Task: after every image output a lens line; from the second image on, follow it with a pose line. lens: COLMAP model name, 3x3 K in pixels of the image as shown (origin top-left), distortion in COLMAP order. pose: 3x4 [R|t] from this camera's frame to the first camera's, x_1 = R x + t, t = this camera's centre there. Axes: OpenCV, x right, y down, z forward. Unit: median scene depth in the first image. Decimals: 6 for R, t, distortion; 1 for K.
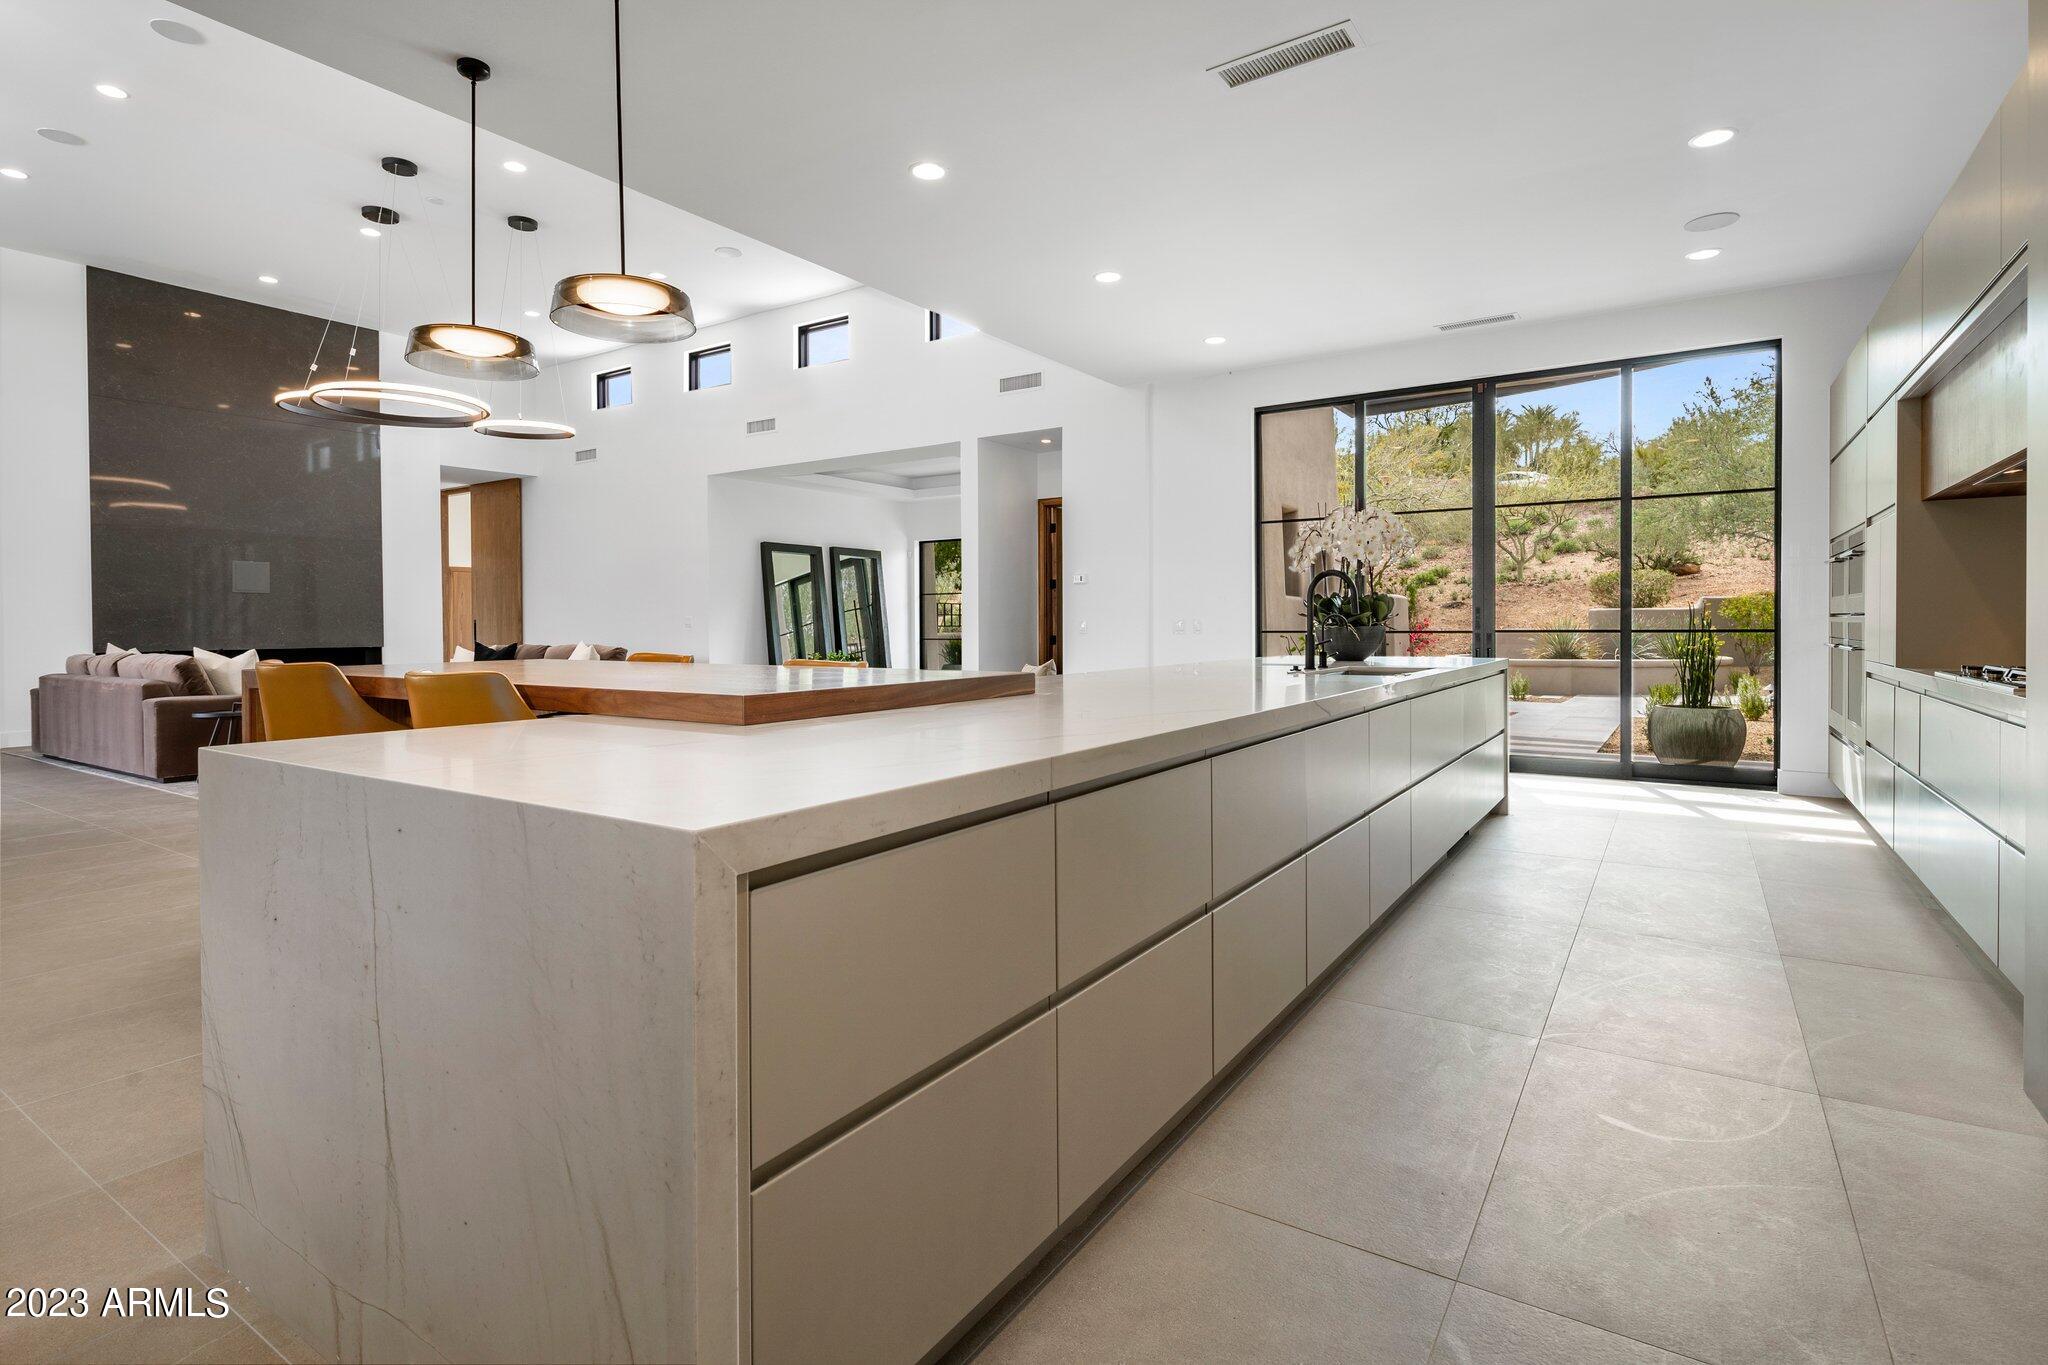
lens RADIAL K [[1013.4, 0, 1024.0], [0, 1013.4, 682.5], [0, 0, 1]] dist [0.001053, -0.000008]
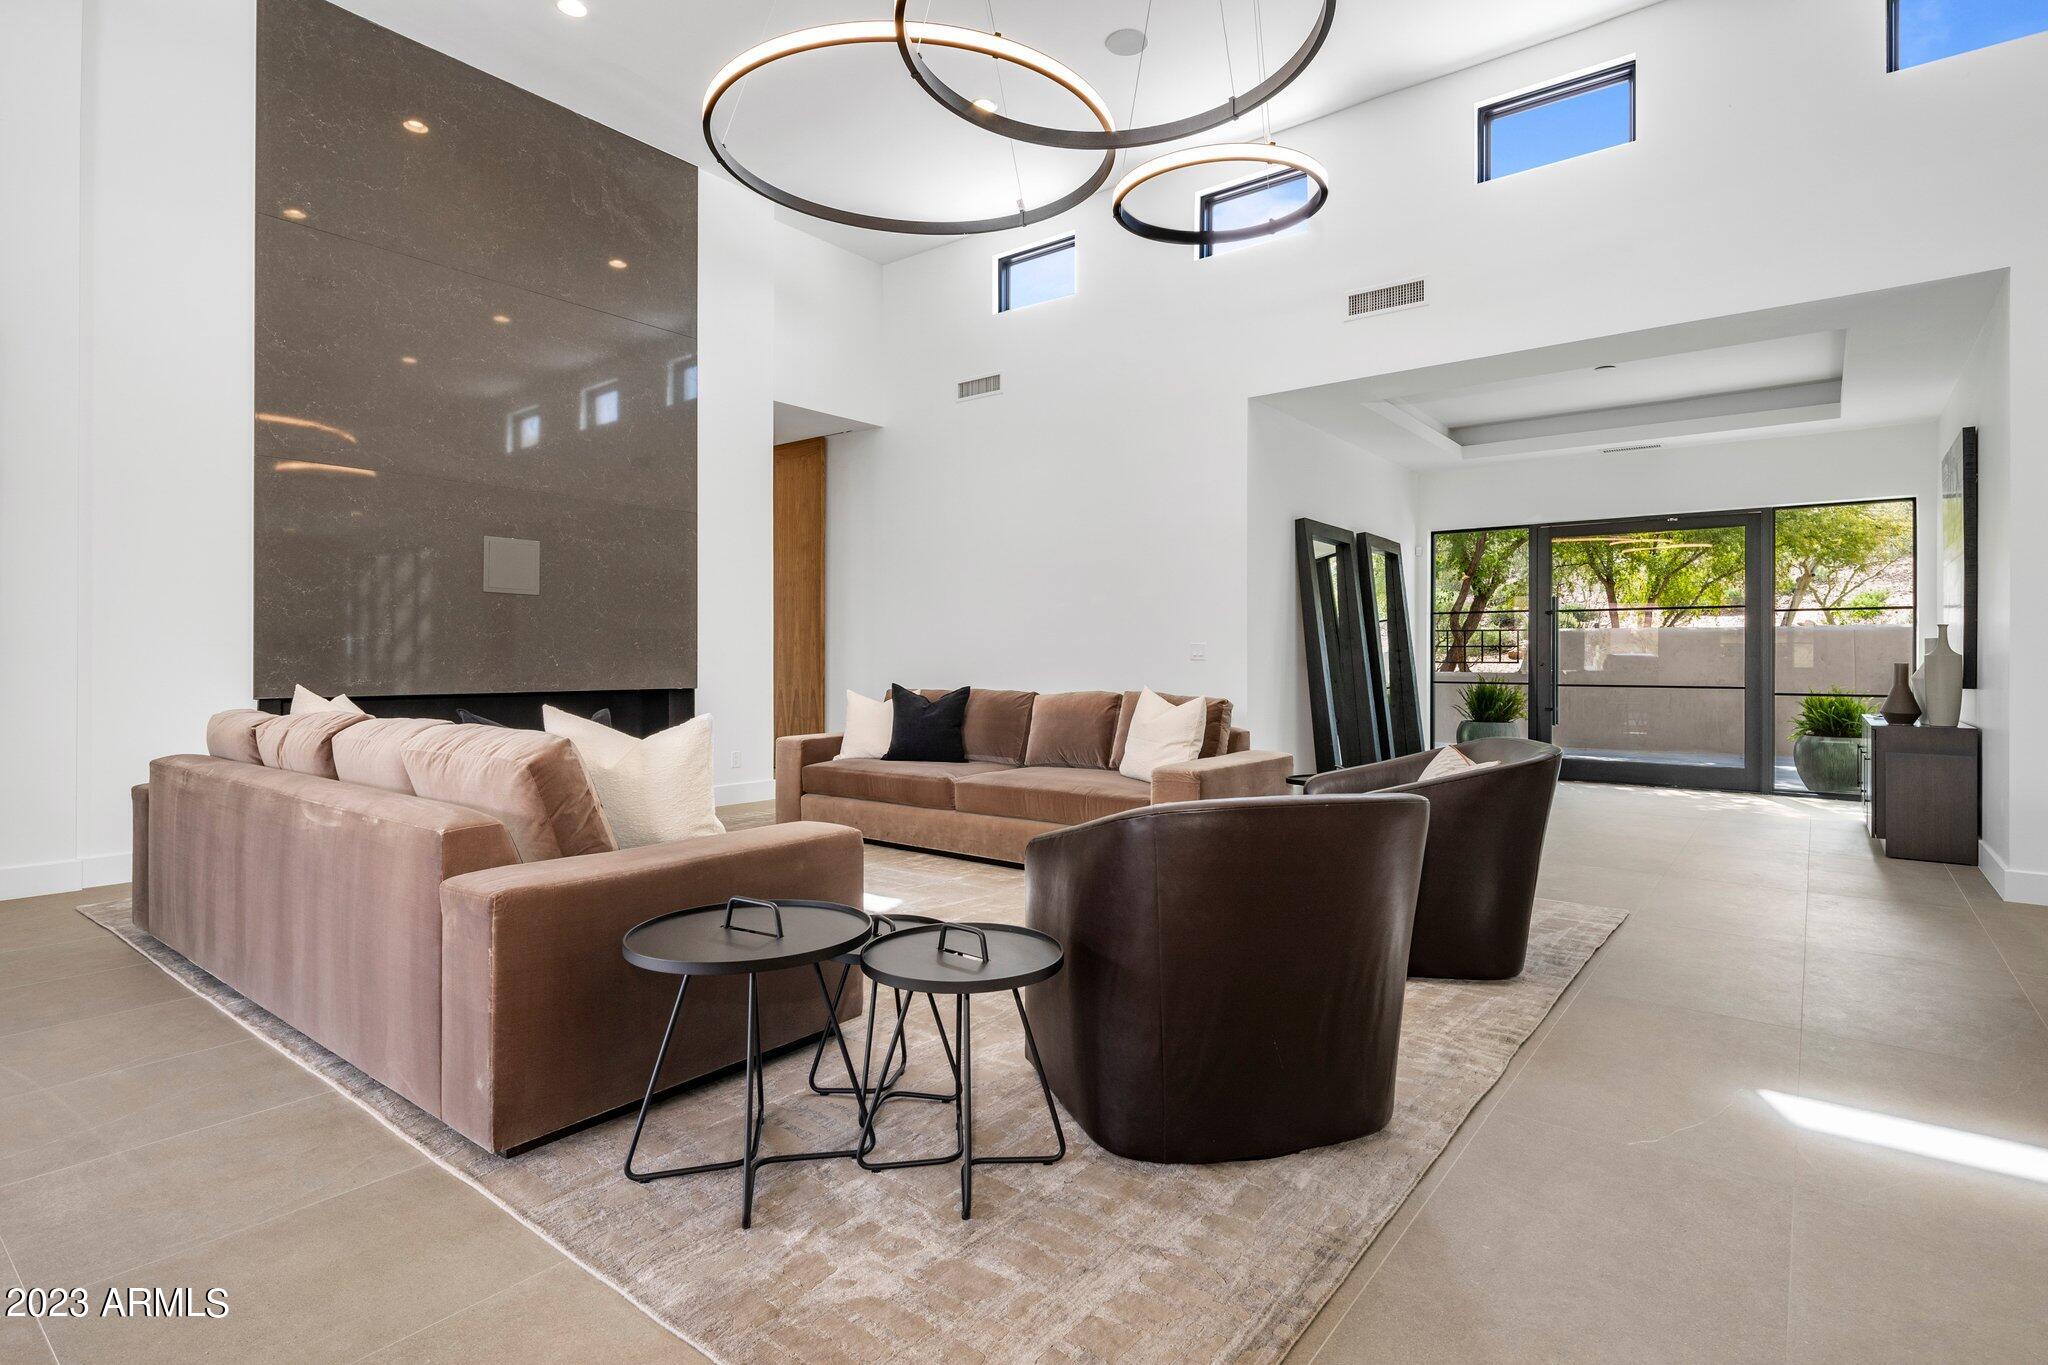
lens RADIAL K [[1023.9, 0, 1014.3], [0, 1023.9, 663.4], [0, 0, 1]] dist [0.000623, 0.000096]
pose [[0.996943, 0.007101, -0.077813, -0.541837], [-0.011203, 0.998563, -0.052405, -0.029174], [0.077329, 0.053116, 0.995590, 0.562496]]
